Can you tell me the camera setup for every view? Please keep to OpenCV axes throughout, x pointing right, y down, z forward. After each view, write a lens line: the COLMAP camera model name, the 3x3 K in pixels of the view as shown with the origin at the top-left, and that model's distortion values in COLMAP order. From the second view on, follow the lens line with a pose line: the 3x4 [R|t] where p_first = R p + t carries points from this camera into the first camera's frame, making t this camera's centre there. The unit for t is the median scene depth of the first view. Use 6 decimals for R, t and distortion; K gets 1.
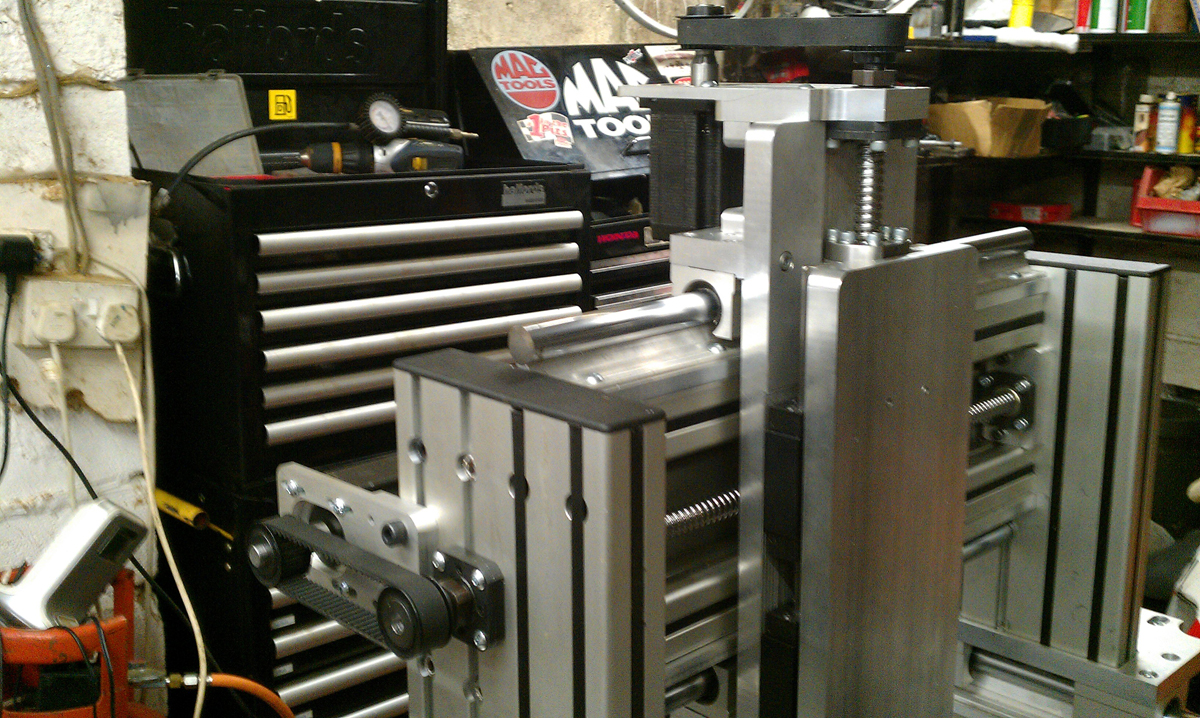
lens RADIAL K [[1286.5, 0, 600.0], [0, 1286.5, 359.0], [0, 0, 1]] dist [0.018441, -0.156315]
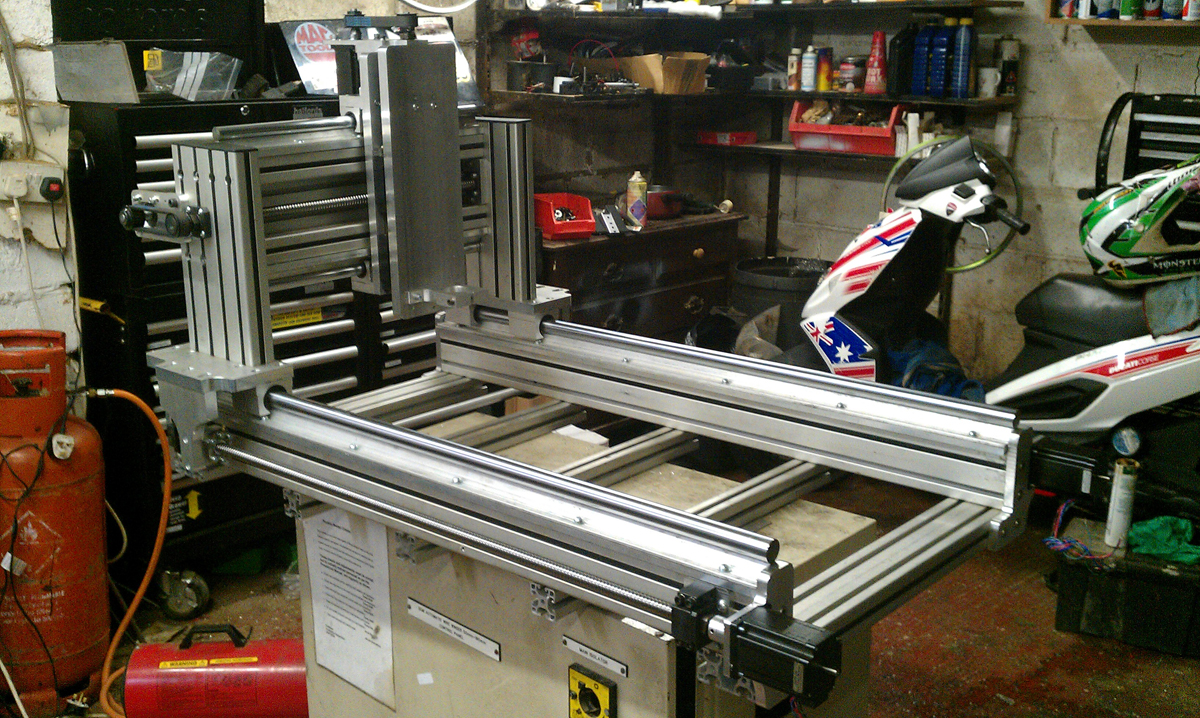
lens RADIAL K [[1286.5, 0, 600.0], [0, 1286.5, 359.0], [0, 0, 1]] dist [0.018441, -0.156315]
pose [[0.997525, -0.024522, 0.065903, 0.172459], [0.022716, 0.999349, 0.028017, 0.125125], [-0.066548, -0.026451, 0.997433, -0.560065]]
